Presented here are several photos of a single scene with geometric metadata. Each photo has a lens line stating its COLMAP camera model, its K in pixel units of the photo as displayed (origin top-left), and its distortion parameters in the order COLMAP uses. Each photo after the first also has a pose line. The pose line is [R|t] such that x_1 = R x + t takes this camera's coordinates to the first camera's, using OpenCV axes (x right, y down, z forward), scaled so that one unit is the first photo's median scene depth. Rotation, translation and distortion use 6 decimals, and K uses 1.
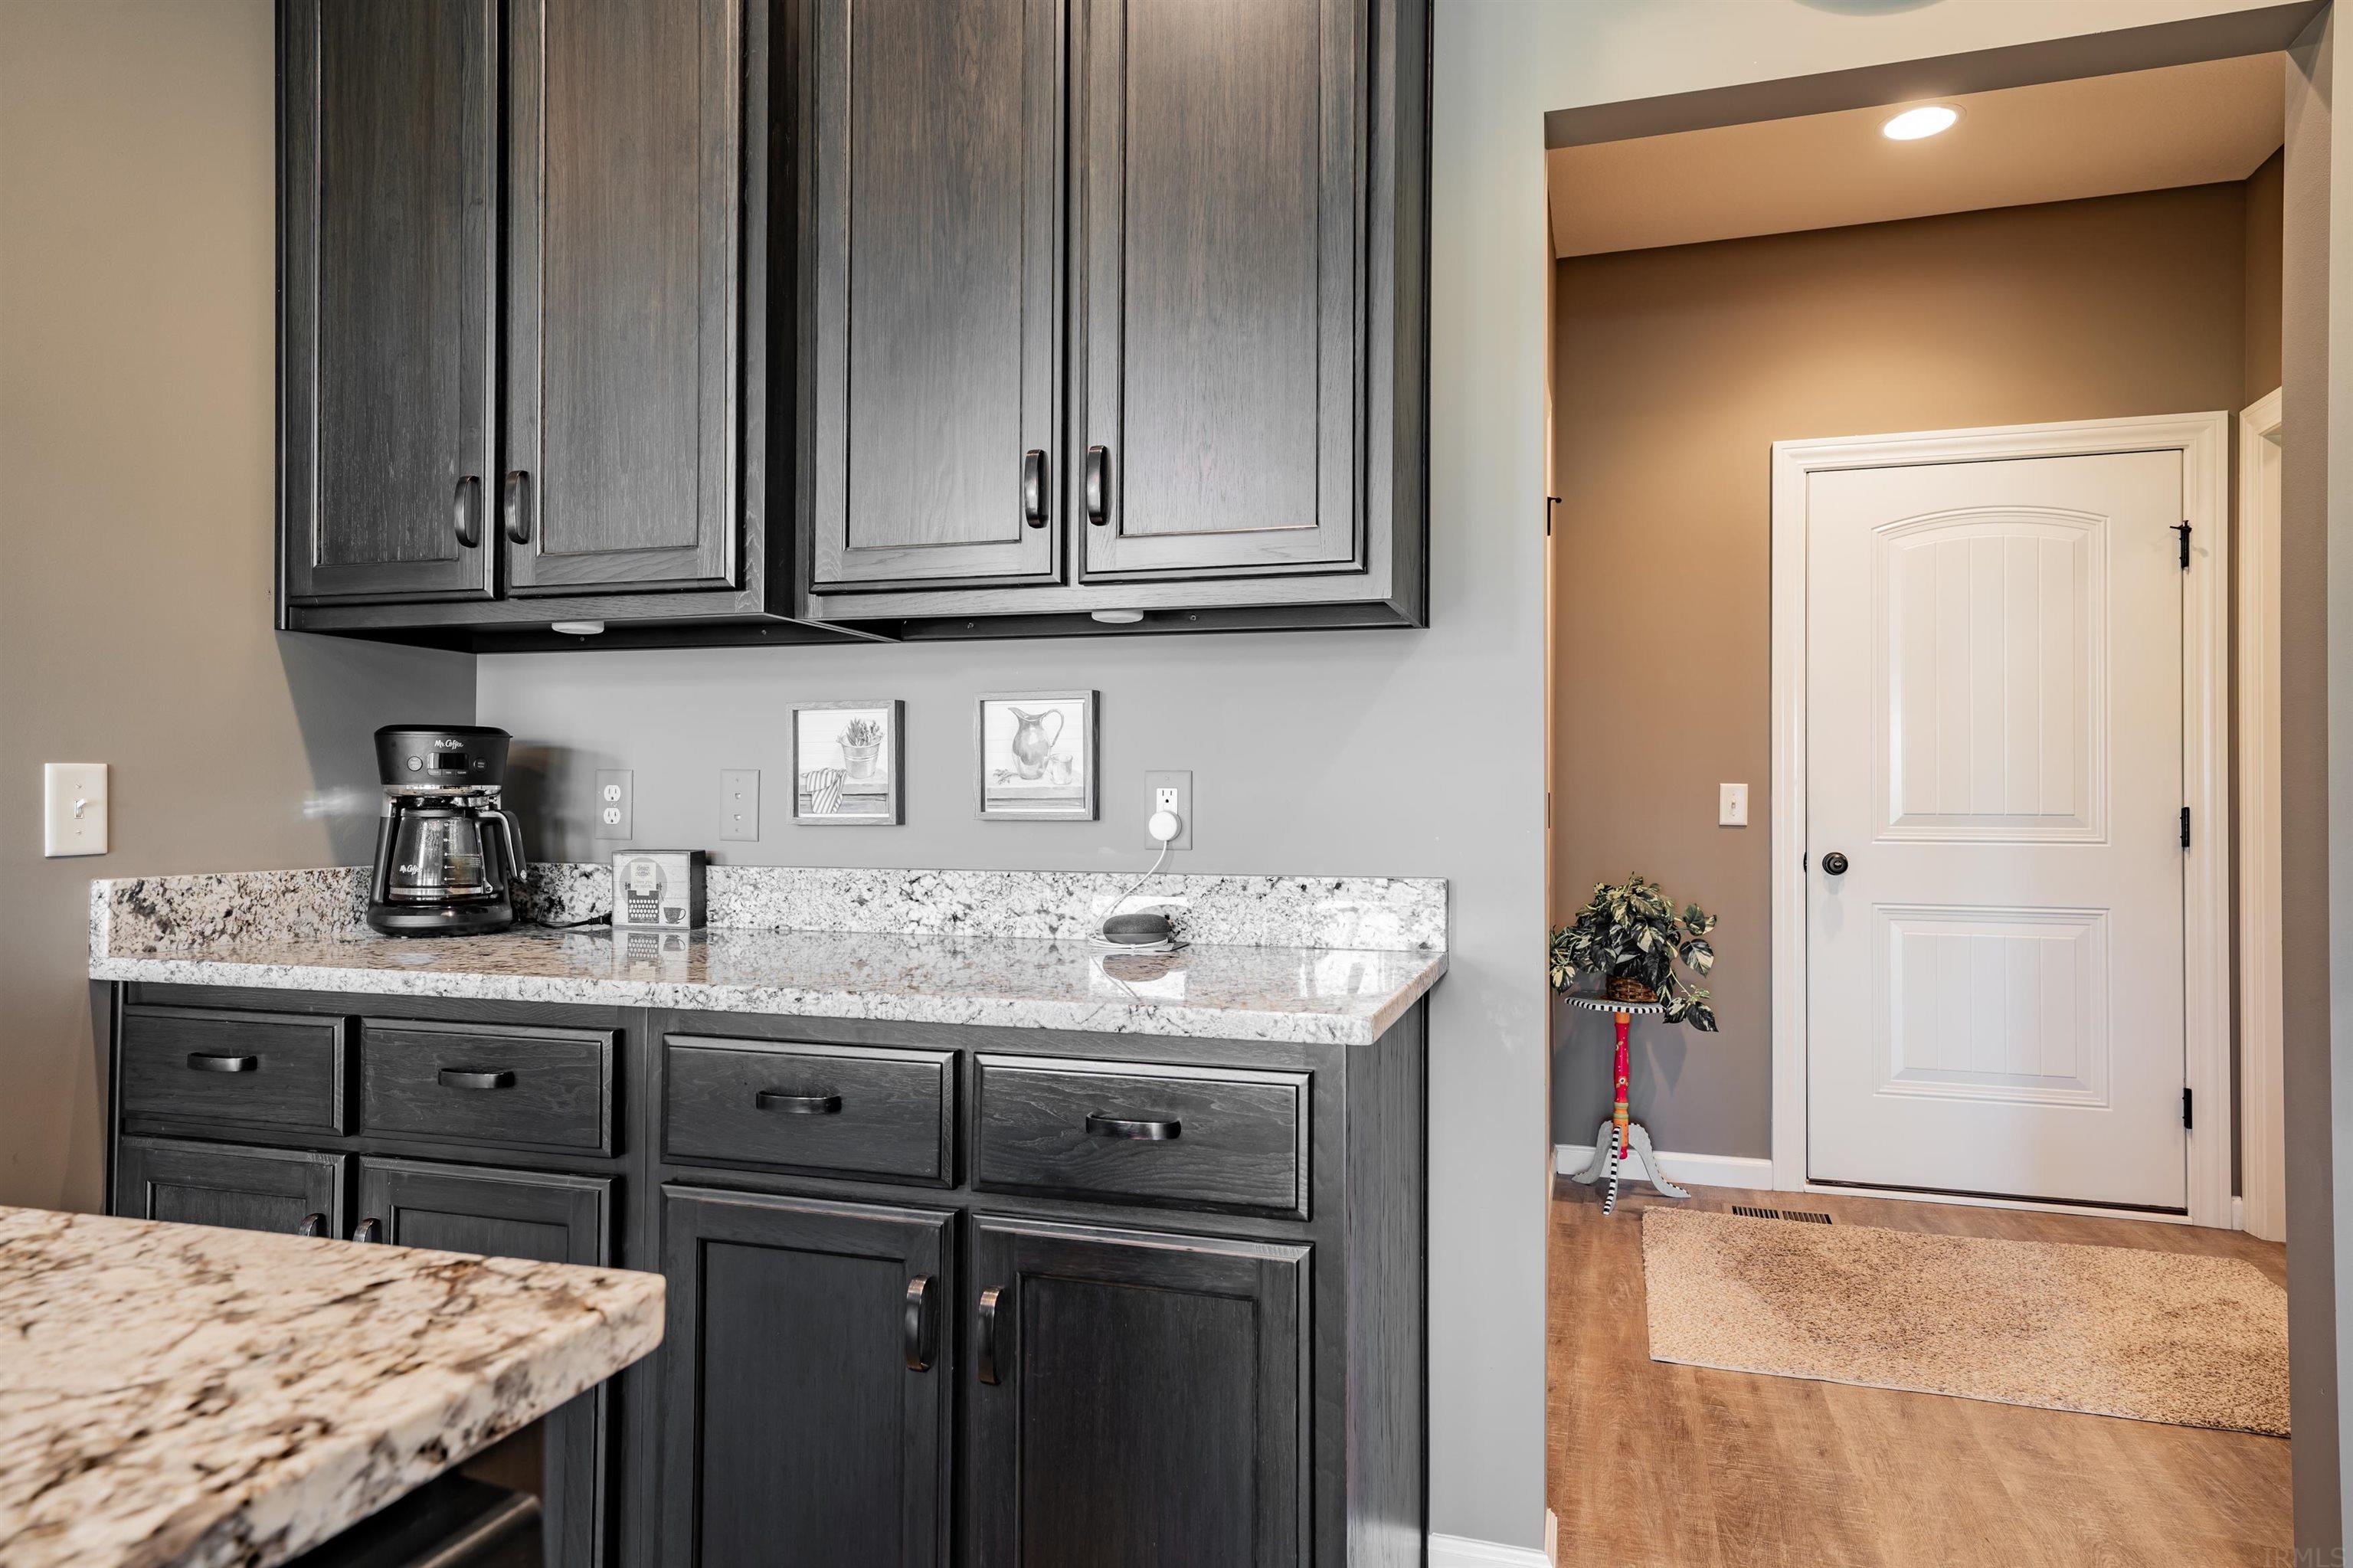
lens RADIAL K [[1430.6, 0, 1182.5], [0, 1430.6, 785.1], [0, 0, 1]] dist [0.004984, 0.000182]
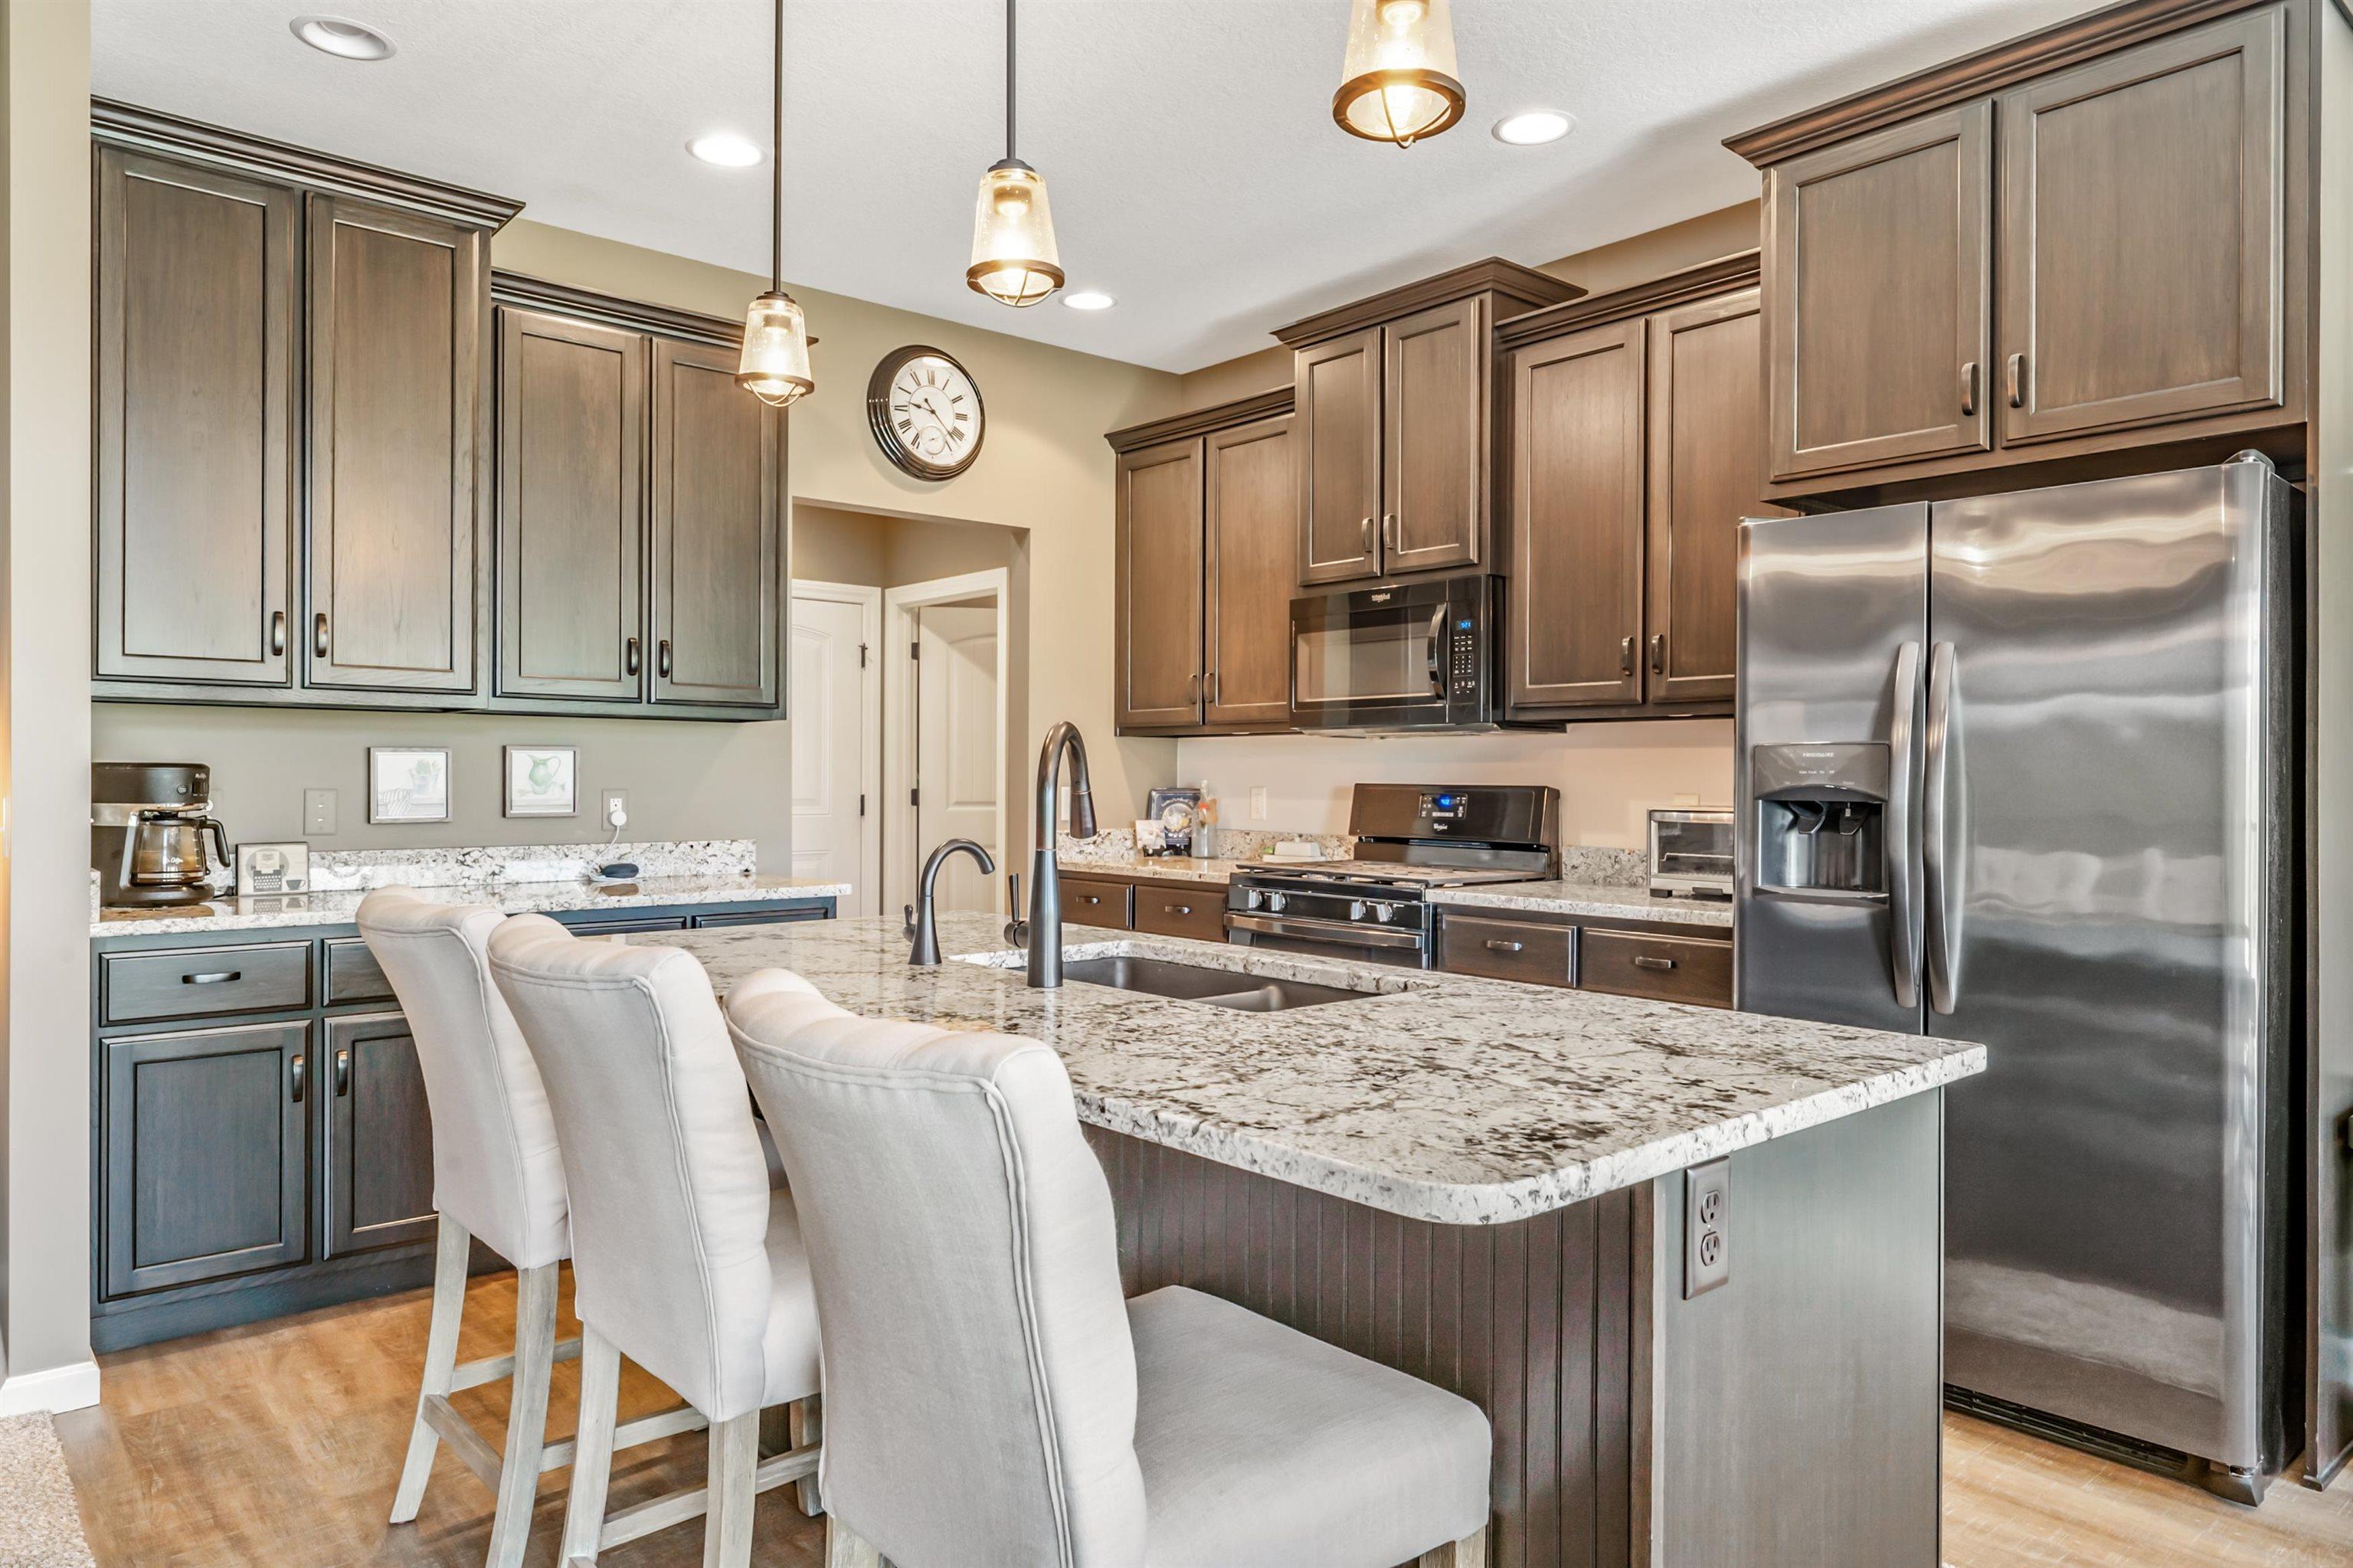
lens RADIAL K [[1473.0, 0, 1160.8], [0, 1473.0, 784.5], [0, 0, 1]] dist [0.021951, 0.000267]
pose [[0.547967, -0.007145, 0.836470, -1.240418], [-0.008494, 0.999864, 0.014105, -0.049696], [-0.836457, -0.014834, 0.547832, -0.685222]]
